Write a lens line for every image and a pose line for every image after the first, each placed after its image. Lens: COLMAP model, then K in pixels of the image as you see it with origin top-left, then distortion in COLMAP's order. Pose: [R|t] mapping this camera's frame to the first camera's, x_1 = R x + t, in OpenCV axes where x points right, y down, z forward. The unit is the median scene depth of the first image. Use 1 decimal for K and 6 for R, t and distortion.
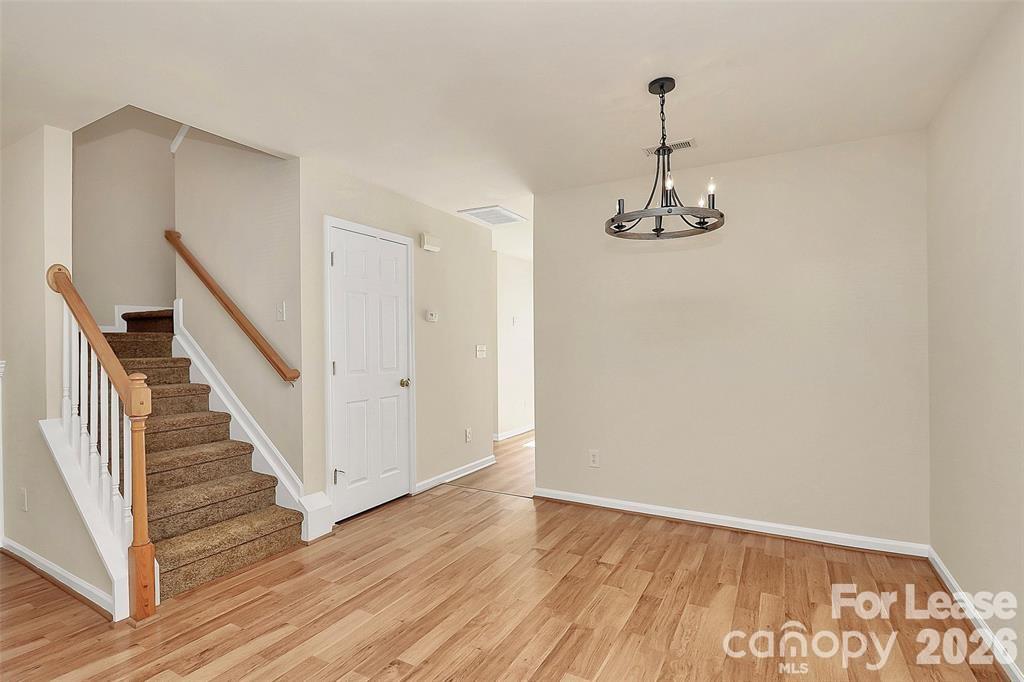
lens RADIAL K [[494.6, 0, 512.0], [0, 494.6, 341.0], [0, 0, 1]] dist [-0.003109, -0.011272]
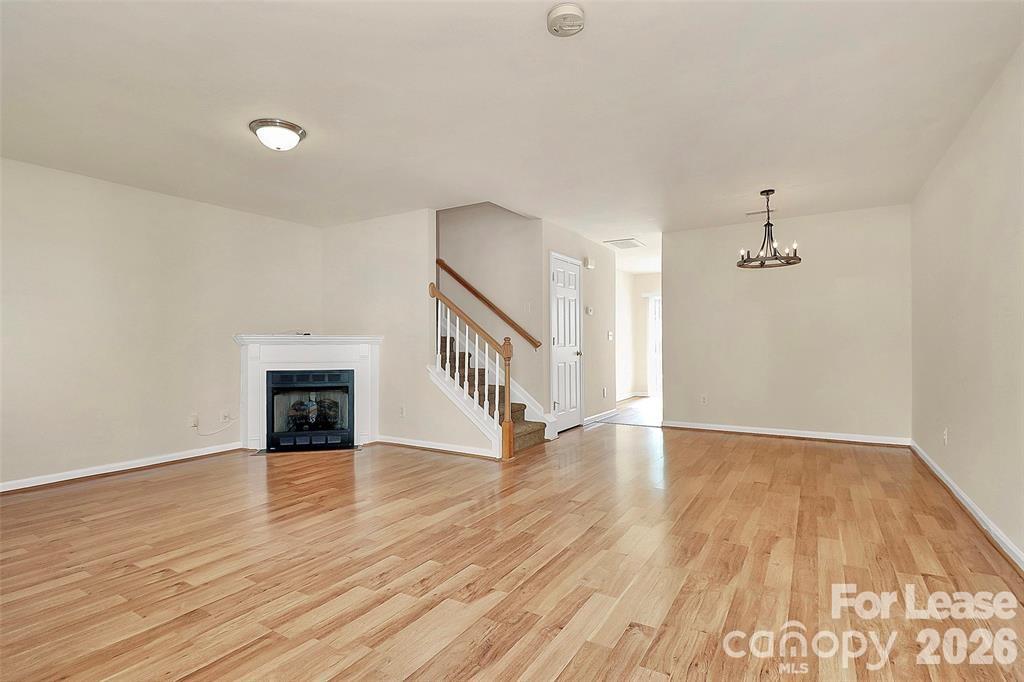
lens RADIAL K [[494.6, 0, 512.0], [0, 494.6, 341.0], [0, 0, 1]] dist [-0.003109, -0.011272]
pose [[0.998968, -0.001833, -0.045384, -0.517883], [0.001843, 0.999998, 0.000178, 0.064298], [0.045383, -0.000261, 0.998970, -0.842016]]
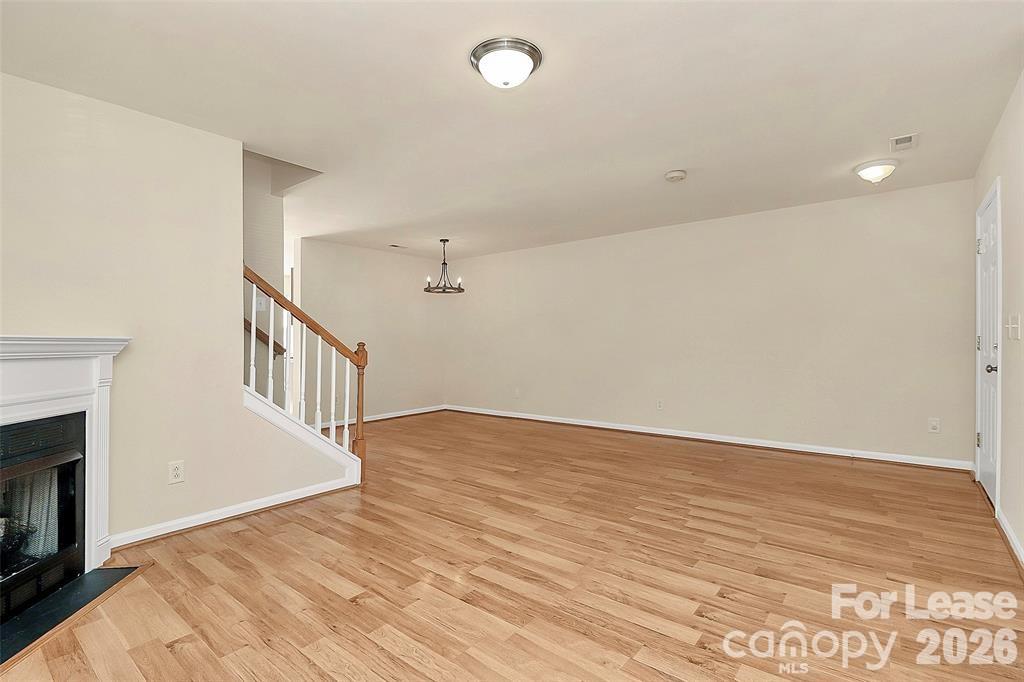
lens RADIAL K [[482.4, 0, 507.2], [0, 482.4, 334.2], [0, 0, 1]] dist [-0.011337, -0.000577]
pose [[0.180660, 0.016662, 0.983404, -1.914775], [0.005861, 0.999821, -0.018017, 0.056493], [-0.983528, 0.009018, 0.180530, 0.128438]]
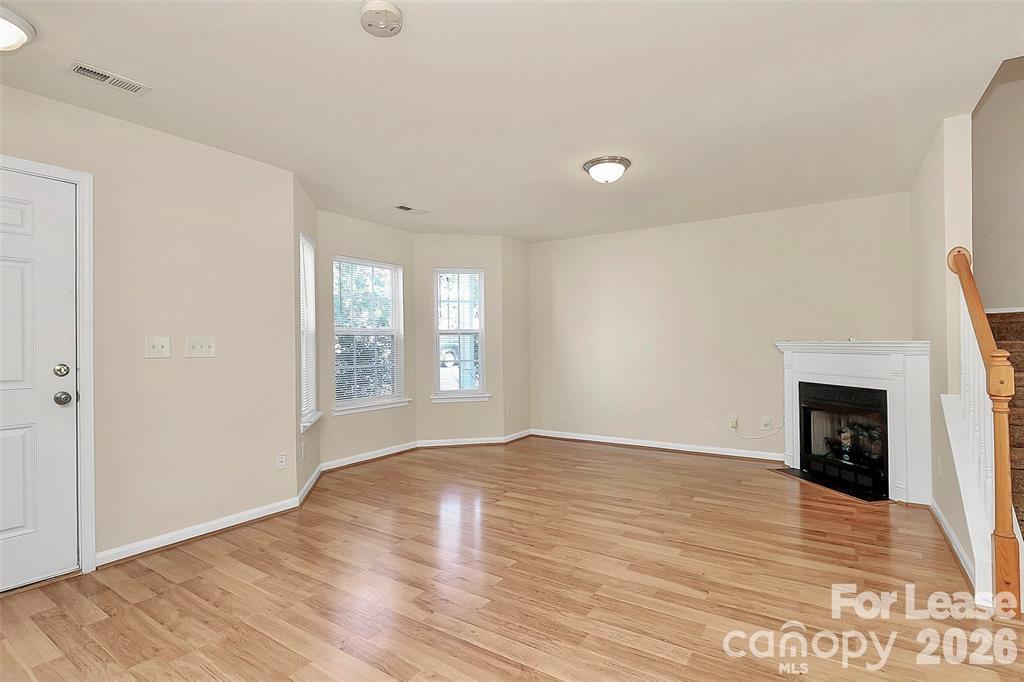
lens RADIAL K [[494.6, 0, 512.0], [0, 494.6, 341.0], [0, 0, 1]] dist [-0.003109, -0.011272]
pose [[-0.078959, -0.001217, -0.996877, 0.182700], [0.014029, 0.999899, -0.002332, 0.031480], [0.996779, -0.014169, -0.078934, 0.129721]]
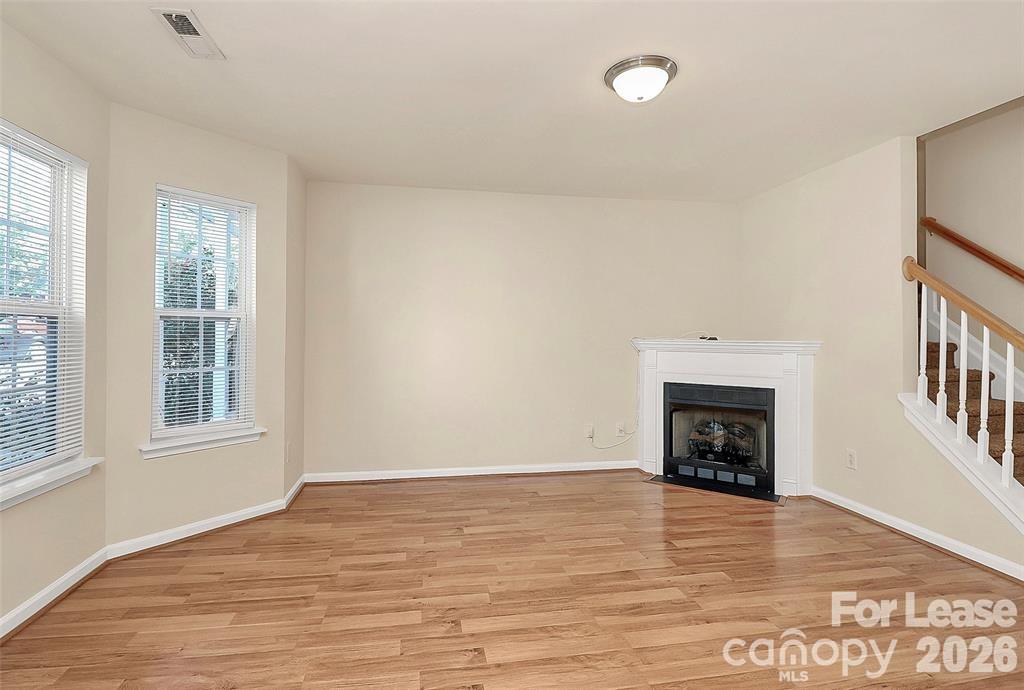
lens RADIAL K [[505.2, 0, 502.9], [0, 505.2, 329.6], [0, 0, 1]] dist [-0.021352, 0.000507]
pose [[0.621133, -0.002406, -0.783701, -0.587416], [-0.001206, 0.999991, -0.004026, 0.015634], [0.783704, 0.003445, 0.621125, -0.428894]]
